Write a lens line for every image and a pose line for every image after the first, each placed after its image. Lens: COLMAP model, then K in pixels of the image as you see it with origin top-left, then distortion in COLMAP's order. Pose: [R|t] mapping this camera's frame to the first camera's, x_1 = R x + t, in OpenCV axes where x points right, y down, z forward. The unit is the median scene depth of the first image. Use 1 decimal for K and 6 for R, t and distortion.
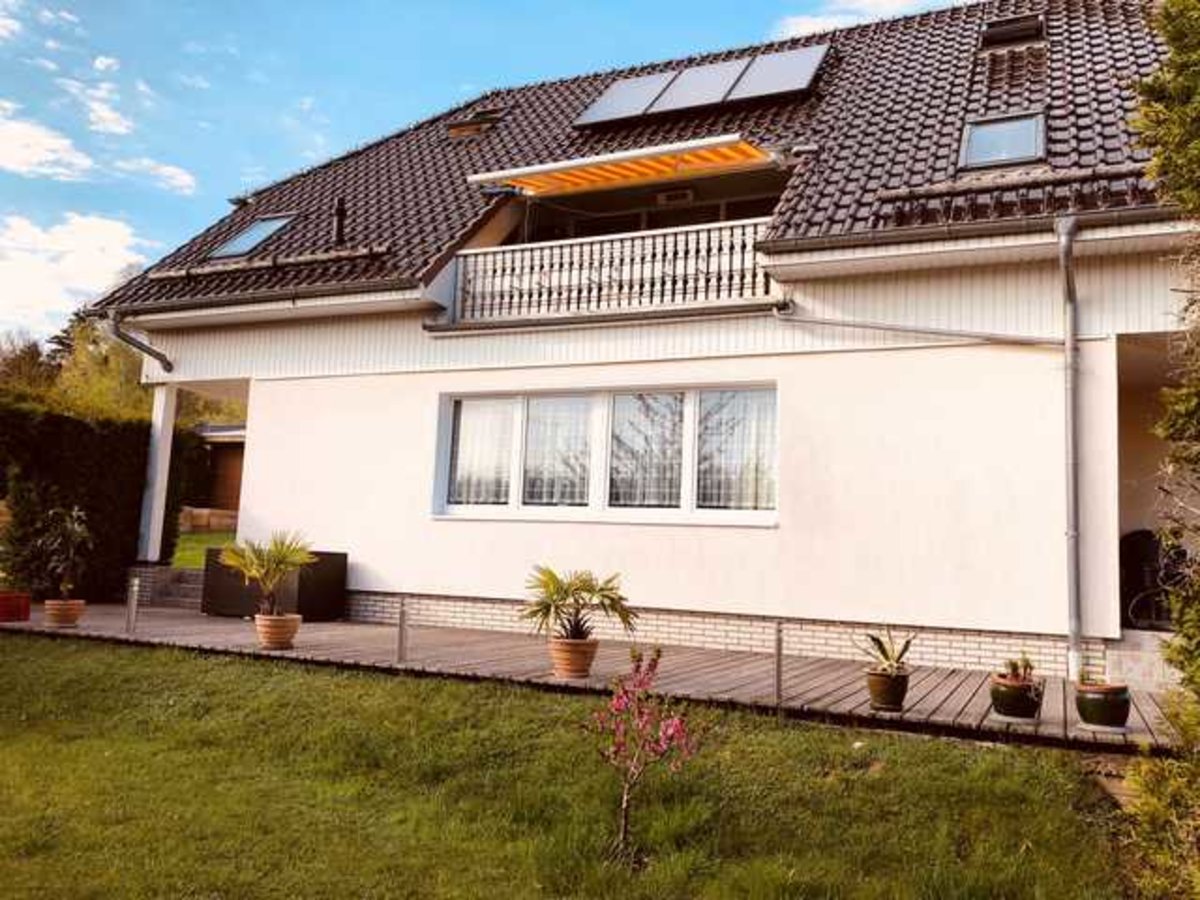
lens RADIAL K [[974.6, 0, 602.1], [0, 974.6, 446.9], [0, 0, 1]] dist [0.019321, -0.013985]
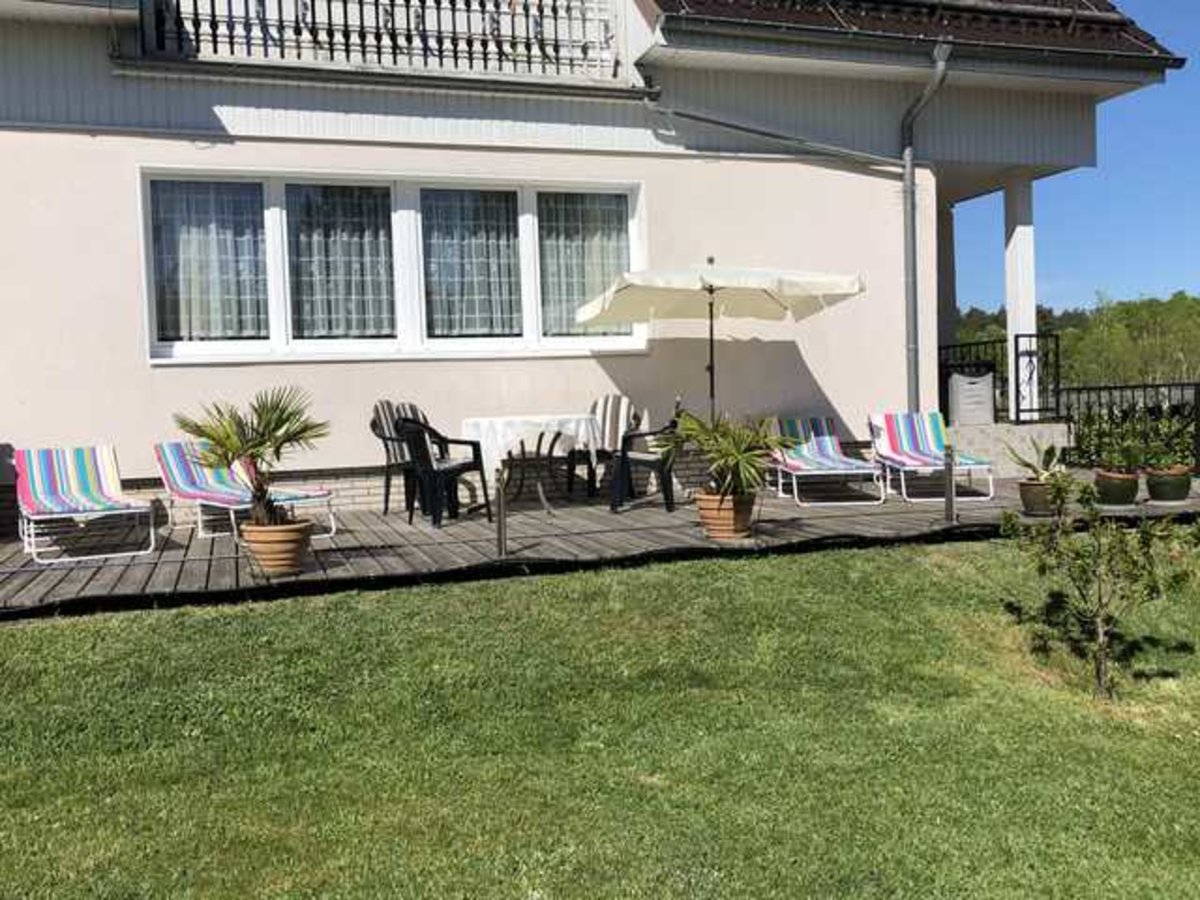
lens RADIAL K [[1131.3, 0, 600.5], [0, 1131.3, 453.8], [0, 0, 1]] dist [0.007846, 0.000000]
pose [[0.736125, -0.095774, 0.670035, -0.495592], [-0.017336, 0.986945, 0.160119, 0.006605], [-0.676623, -0.129483, 0.724855, 0.254213]]
